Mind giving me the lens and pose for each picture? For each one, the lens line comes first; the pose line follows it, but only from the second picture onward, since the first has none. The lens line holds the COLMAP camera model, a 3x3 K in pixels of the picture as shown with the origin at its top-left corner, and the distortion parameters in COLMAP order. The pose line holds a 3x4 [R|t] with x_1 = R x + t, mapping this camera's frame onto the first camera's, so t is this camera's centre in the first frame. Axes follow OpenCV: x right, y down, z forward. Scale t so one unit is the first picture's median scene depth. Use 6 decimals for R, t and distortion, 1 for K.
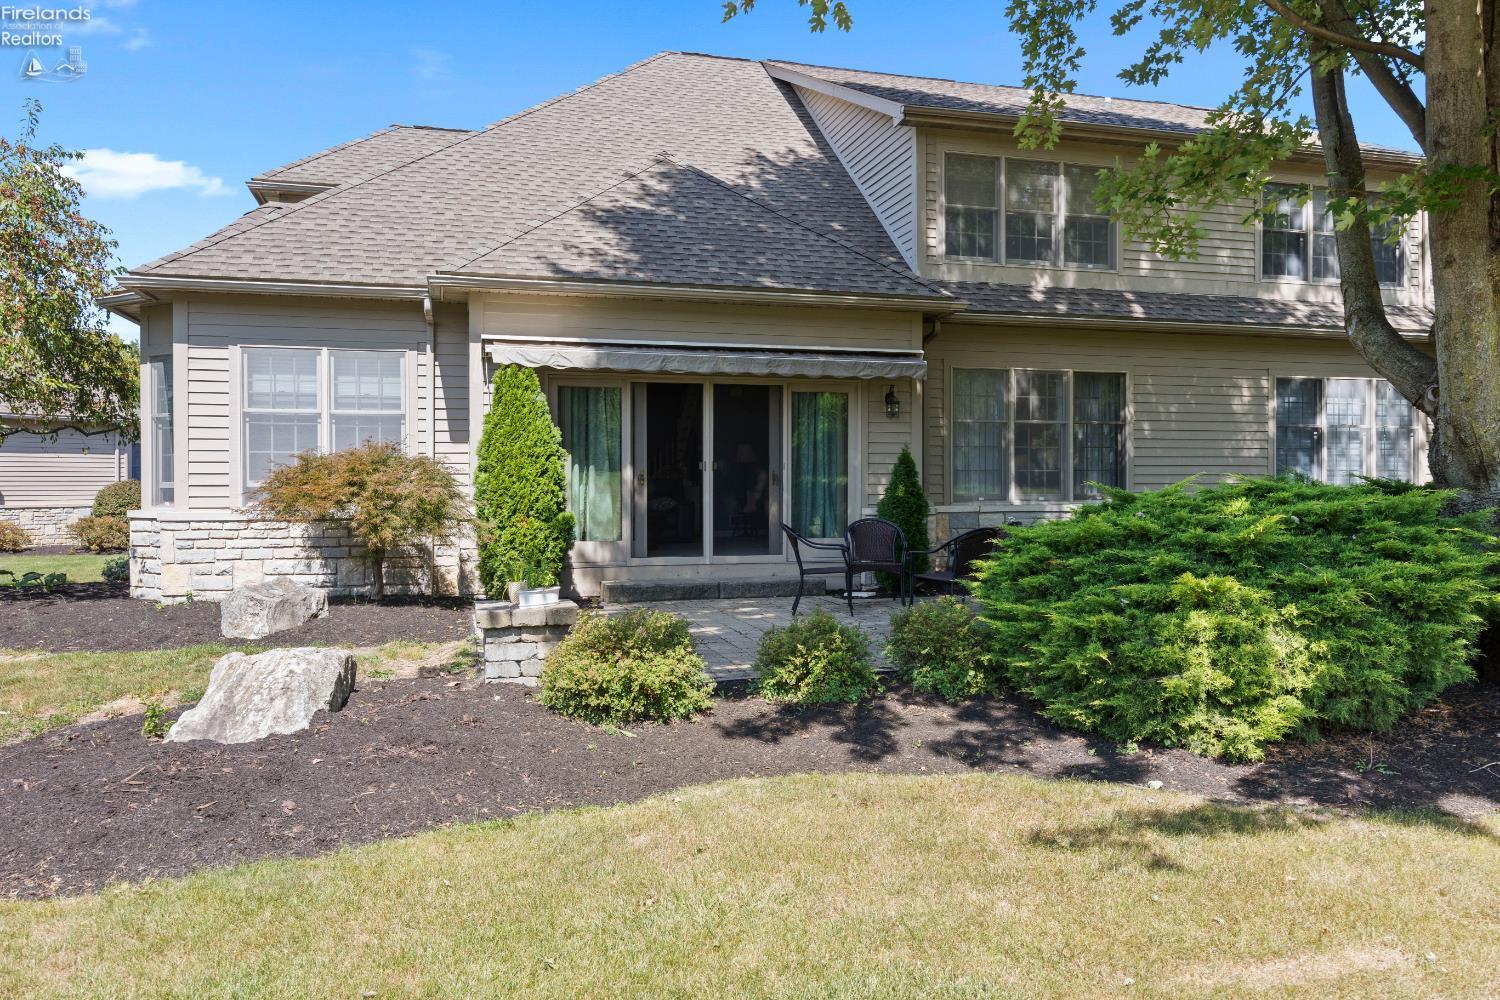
lens RADIAL K [[1041.6, 0, 746.1], [0, 1041.6, 499.6], [0, 0, 1]] dist [0.001355, 0.000792]
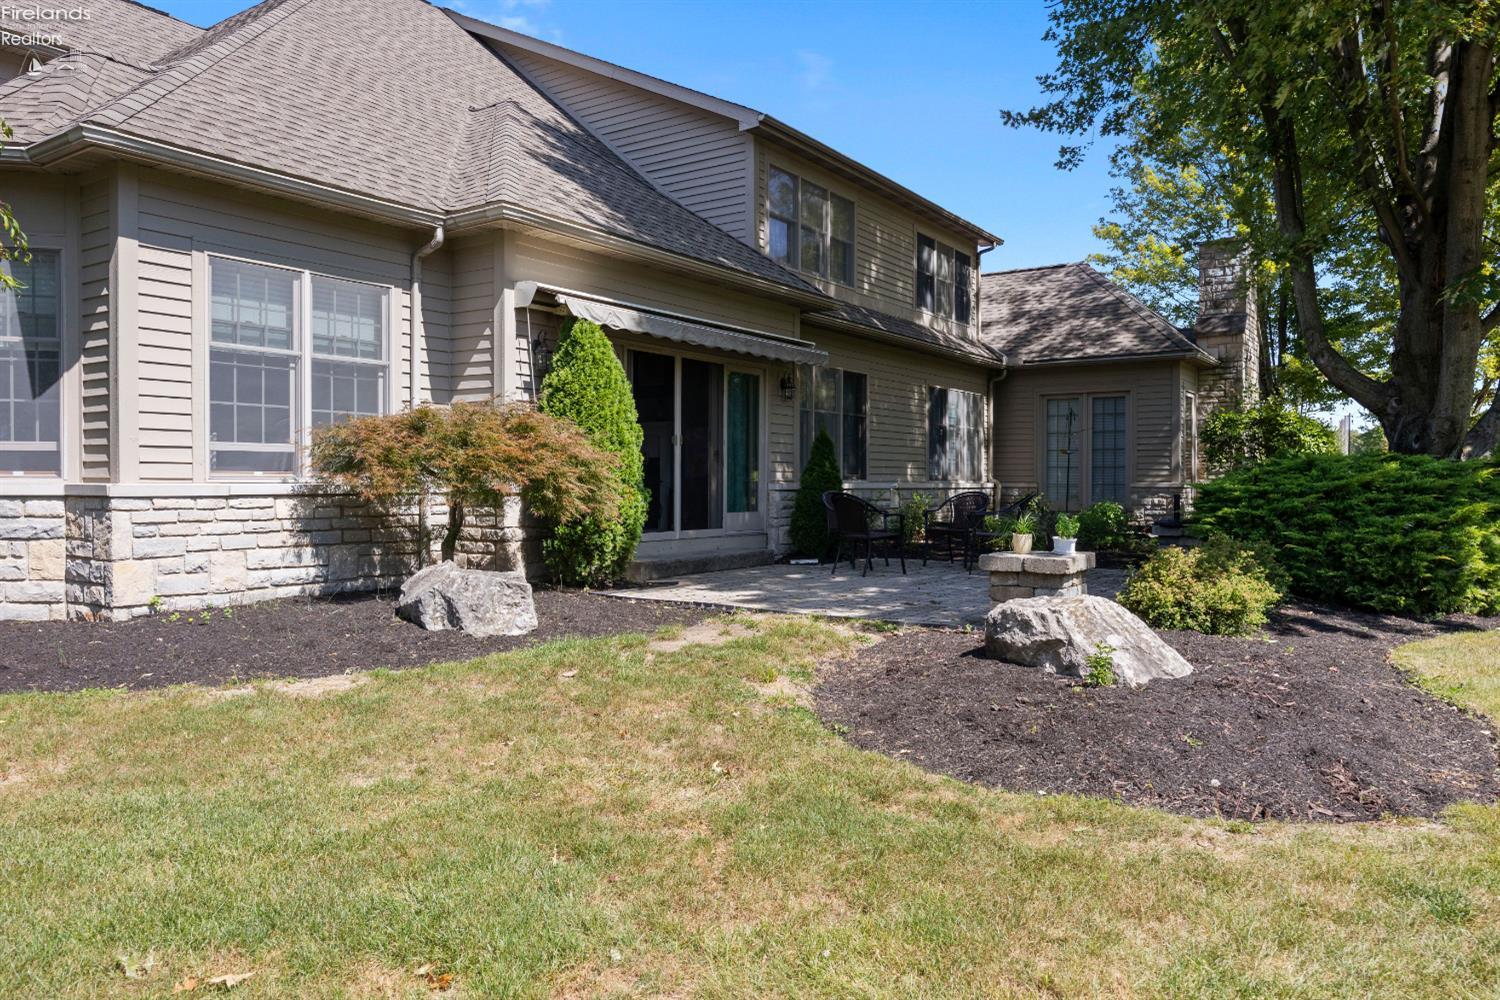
lens RADIAL K [[1041.6, 0, 740.3], [0, 1041.6, 493.9], [0, 0, 1]] dist [0.001355, 0.000792]
pose [[0.771174, -0.004358, 0.636609, -0.646203], [0.005917, 0.999982, -0.000322, 0.020234], [-0.636596, 0.004015, 0.771187, 0.206678]]
